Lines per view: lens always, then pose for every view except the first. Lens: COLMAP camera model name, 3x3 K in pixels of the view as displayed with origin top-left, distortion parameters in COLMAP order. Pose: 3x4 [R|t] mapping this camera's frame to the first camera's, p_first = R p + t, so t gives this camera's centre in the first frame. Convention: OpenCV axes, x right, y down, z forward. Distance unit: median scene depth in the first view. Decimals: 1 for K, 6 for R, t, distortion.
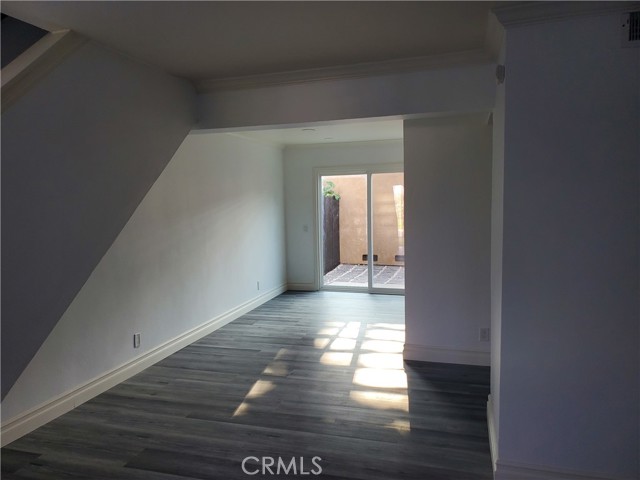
lens RADIAL K [[501.4, 0, 302.7], [0, 501.4, 243.5], [0, 0, 1]] dist [0.009295, 0.005675]
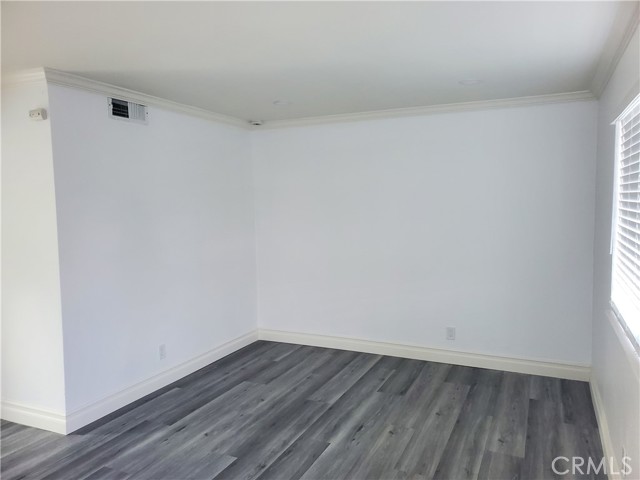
lens RADIAL K [[499.3, 0, 316.1], [0, 499.3, 241.6], [0, 0, 1]] dist [0.046905, 0.001183]
pose [[0.132817, -0.054195, 0.989658, -0.564880], [0.103882, 0.993766, 0.040479, 0.005030], [-0.985682, 0.097431, 0.137619, 0.104068]]
